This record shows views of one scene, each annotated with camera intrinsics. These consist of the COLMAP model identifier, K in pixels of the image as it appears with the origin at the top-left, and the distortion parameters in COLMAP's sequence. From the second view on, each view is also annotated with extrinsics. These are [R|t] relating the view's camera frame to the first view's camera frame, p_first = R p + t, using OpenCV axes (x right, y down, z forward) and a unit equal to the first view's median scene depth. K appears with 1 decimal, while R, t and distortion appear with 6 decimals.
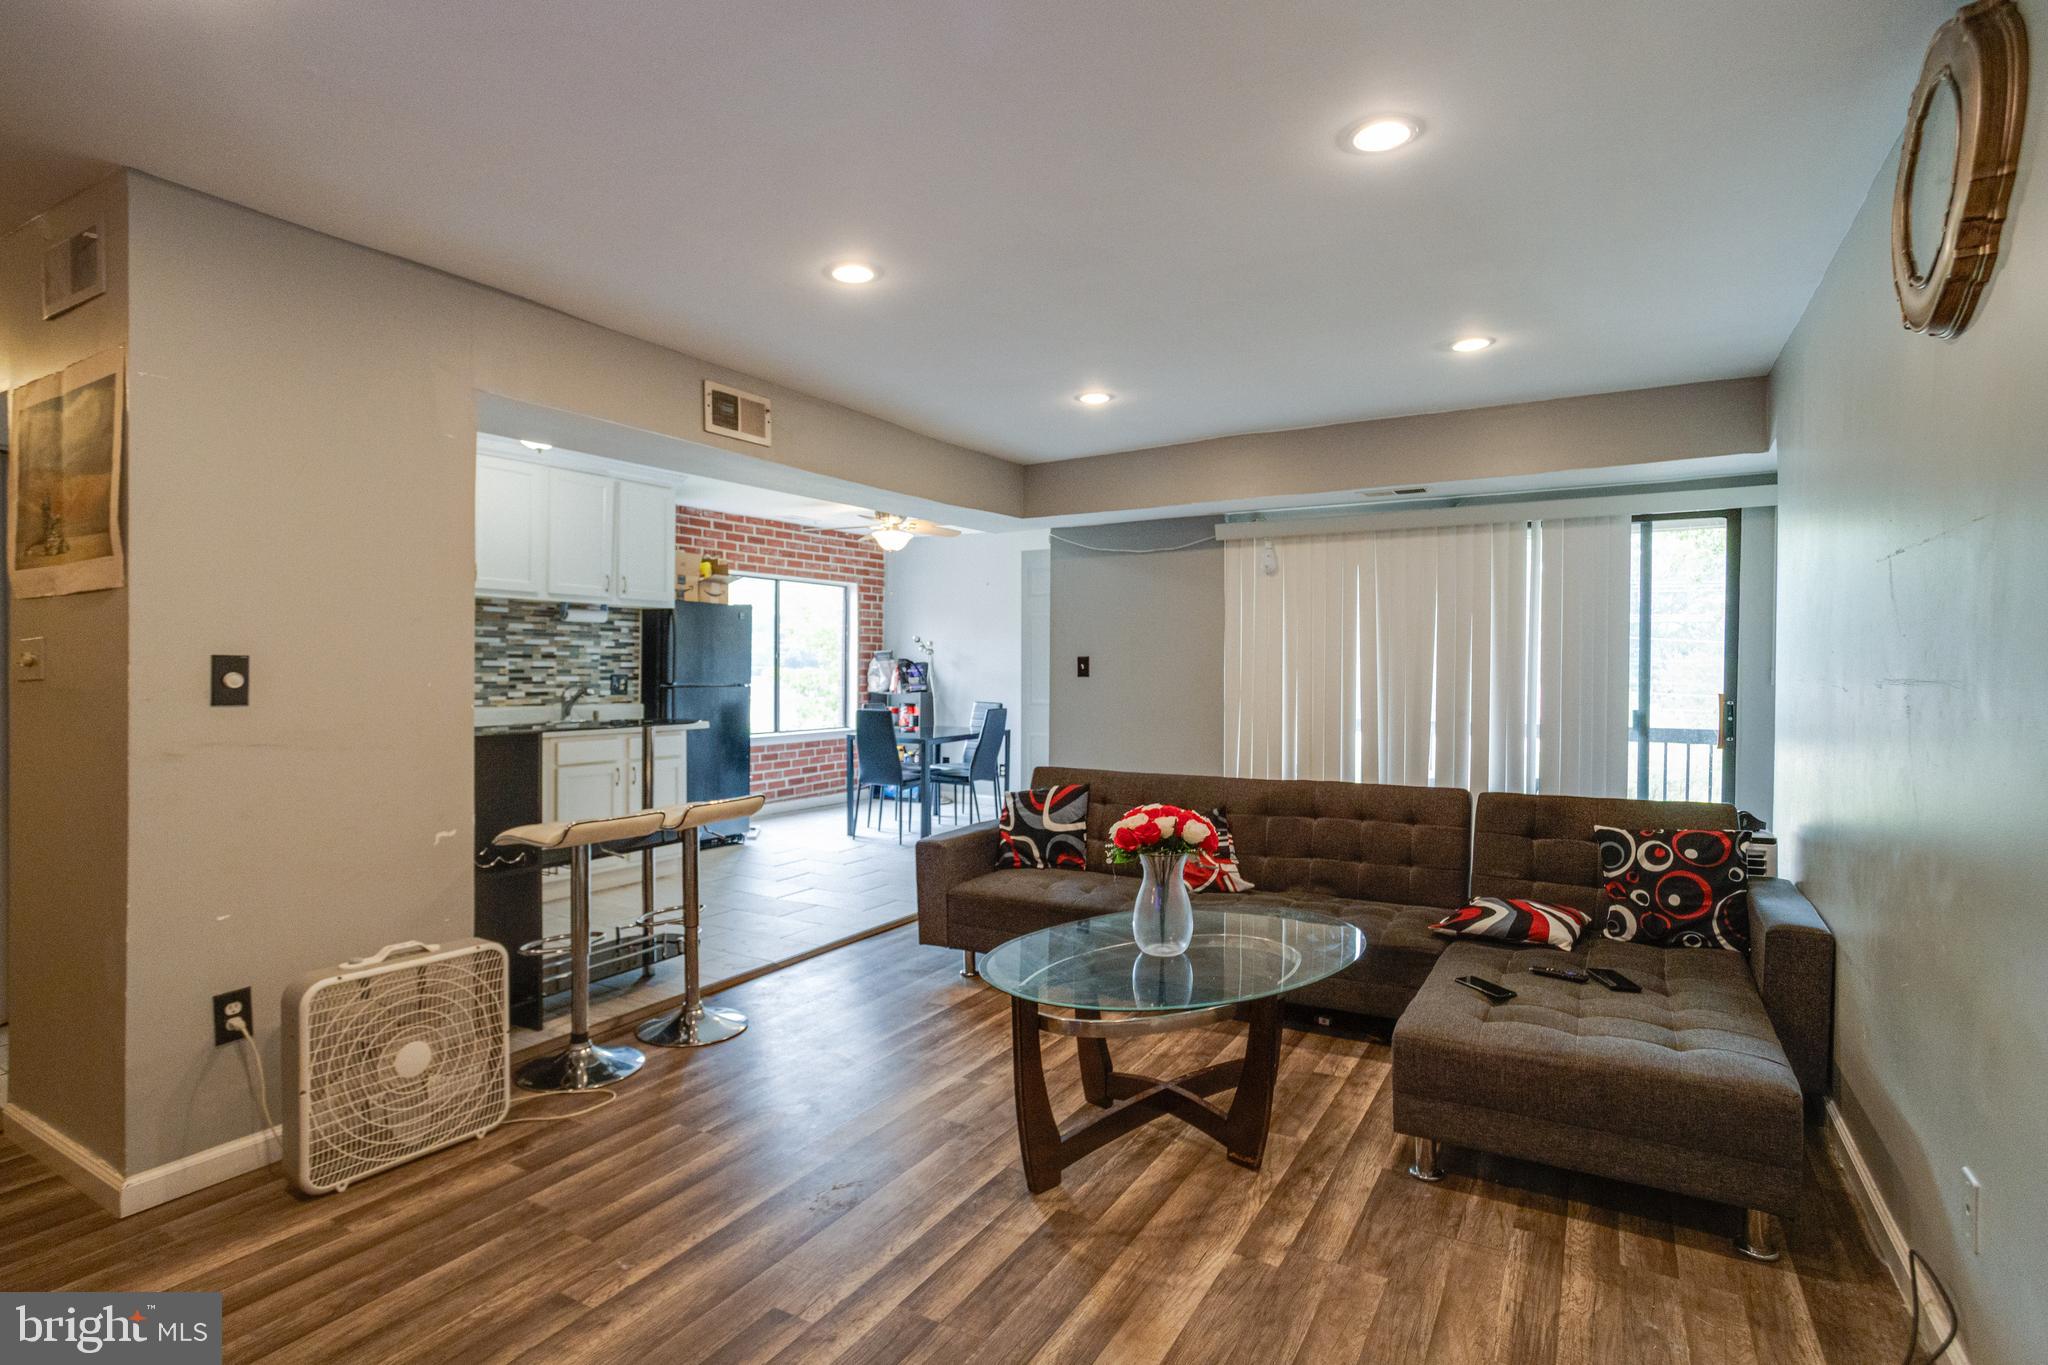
lens RADIAL K [[1031.7, 0, 998.1], [0, 1031.7, 686.9], [0, 0, 1]] dist [-0.045736, 0.040244]
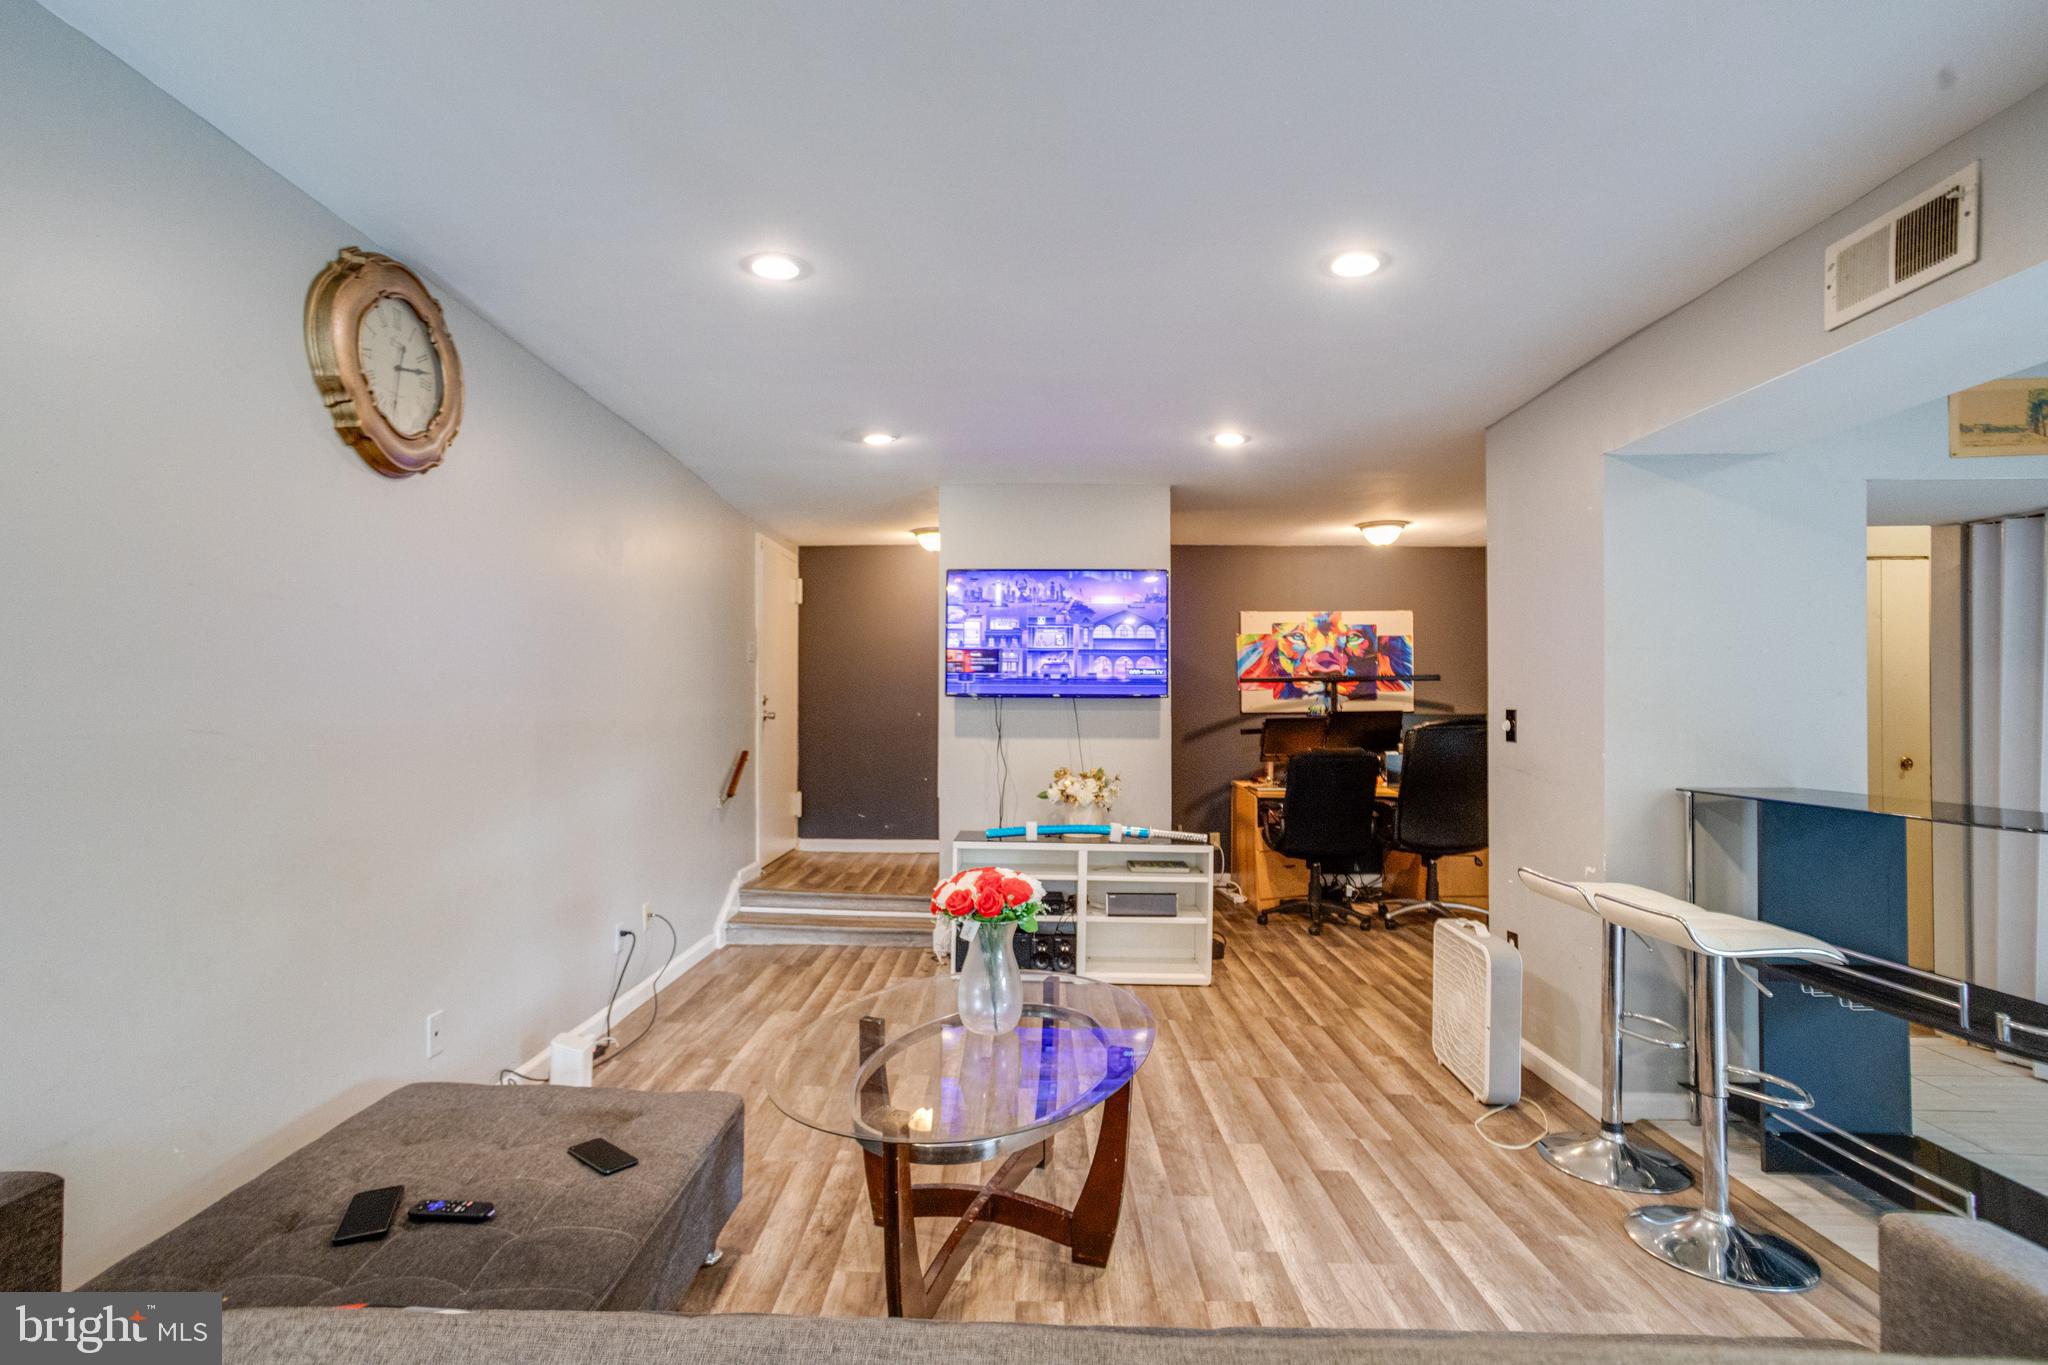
lens RADIAL K [[1010.6, 0, 1016.8], [0, 1010.6, 688.9], [0, 0, 1]] dist [-0.043866, 0.036716]
pose [[-0.860275, -0.018661, -0.509489, 0.263517], [-0.017981, 0.999819, -0.006260, -0.015709], [0.509513, 0.003776, -0.860454, 0.781571]]
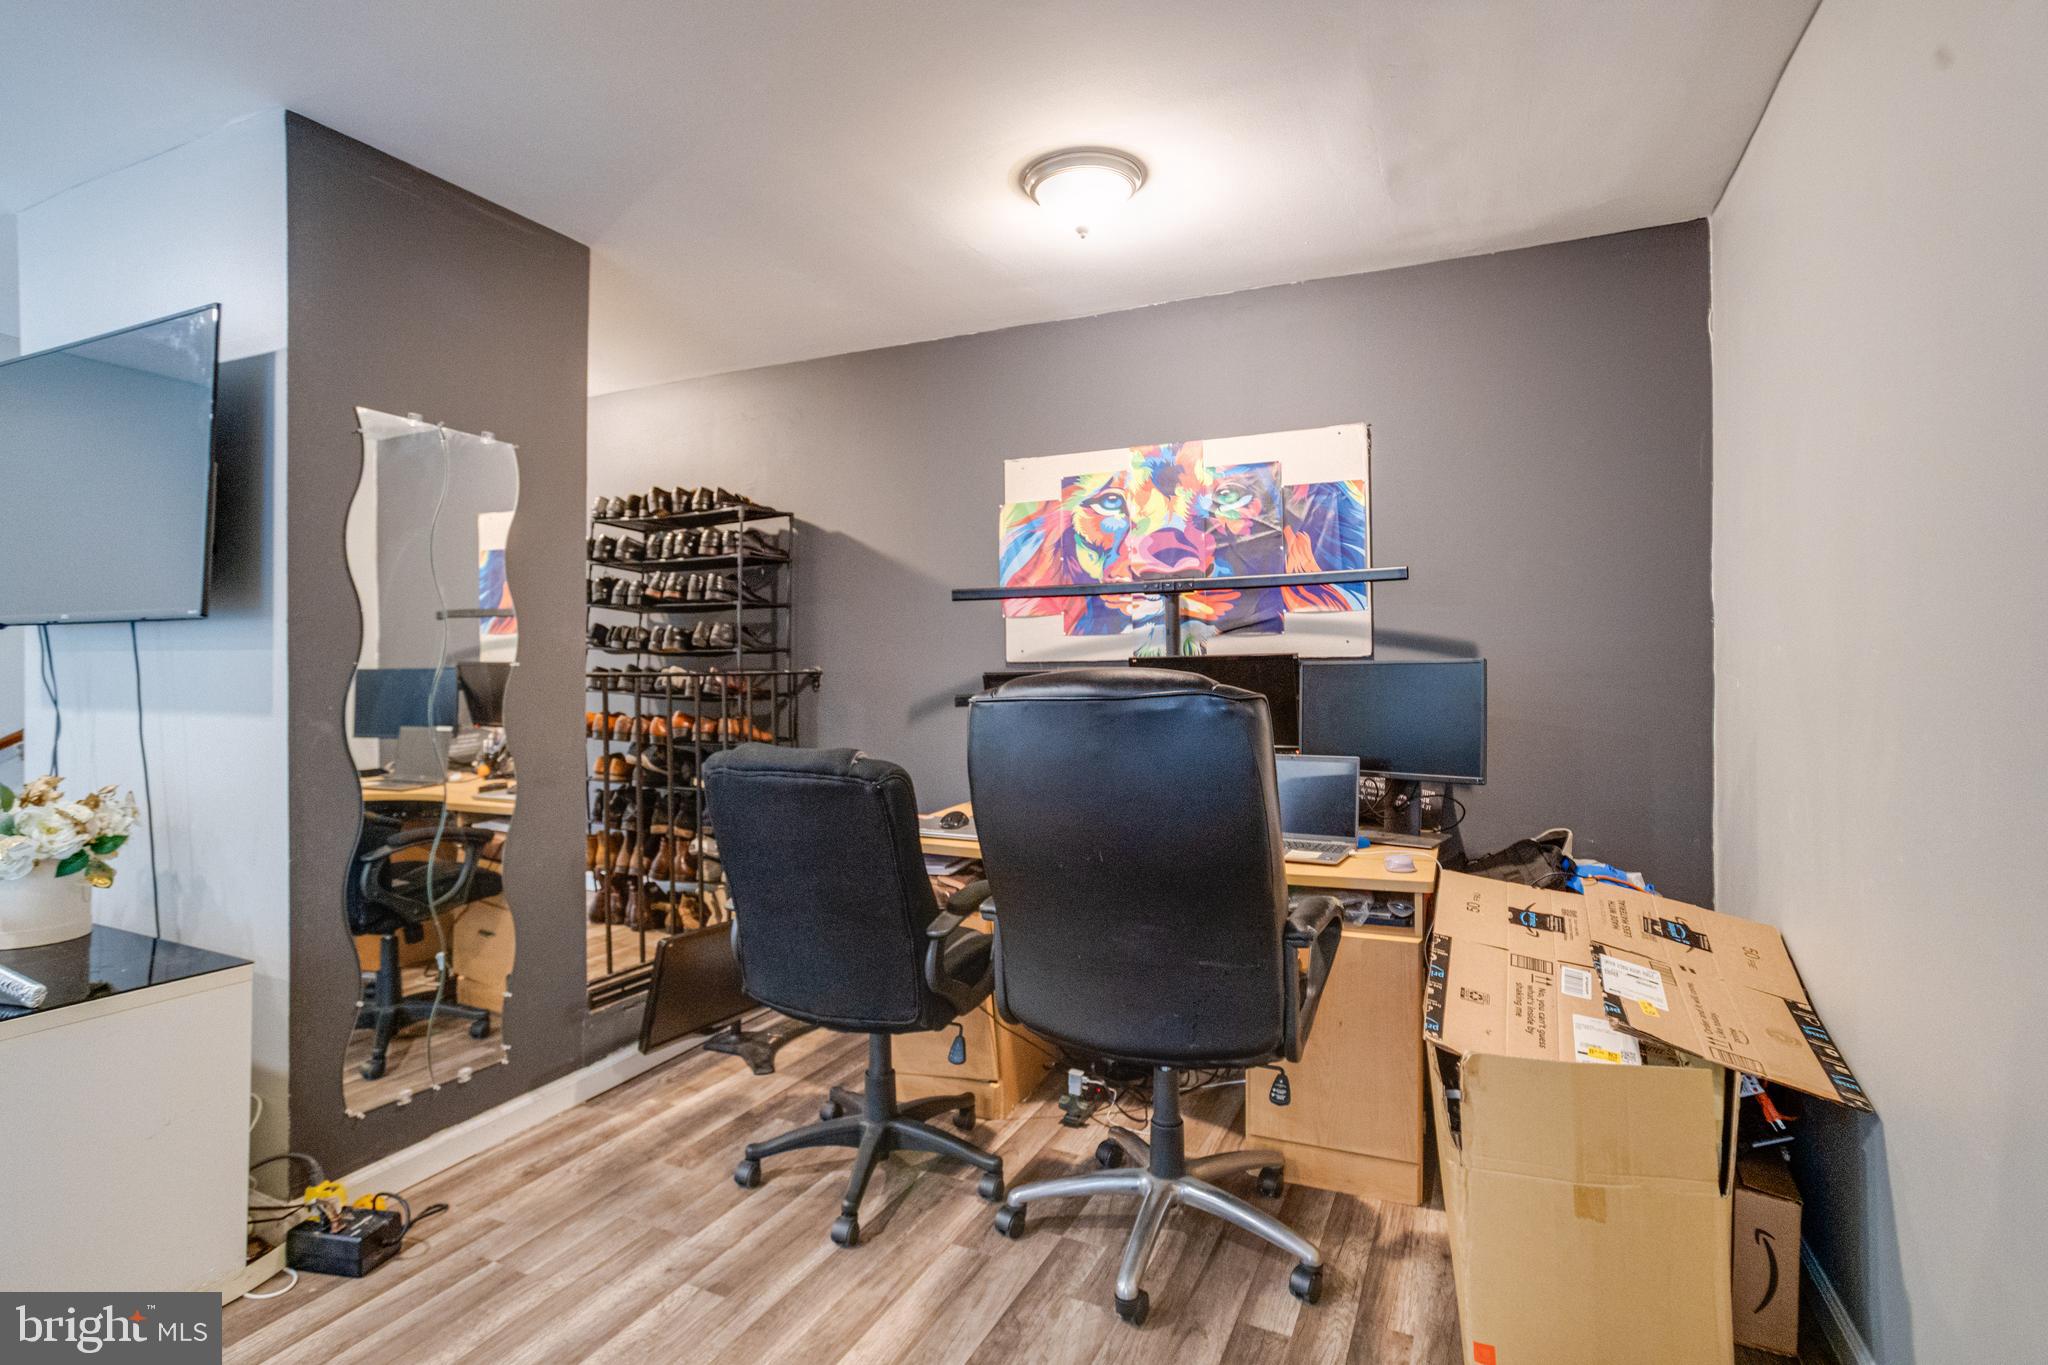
lens RADIAL K [[1011.0, 0, 1026.2], [0, 1011.0, 674.6], [0, 0, 1]] dist [-0.042225, 0.031227]
pose [[-0.994019, -0.005173, -0.109080, -0.490932], [-0.007524, 0.999748, 0.021152, -0.005781], [0.108943, 0.021847, -0.993808, 0.497417]]
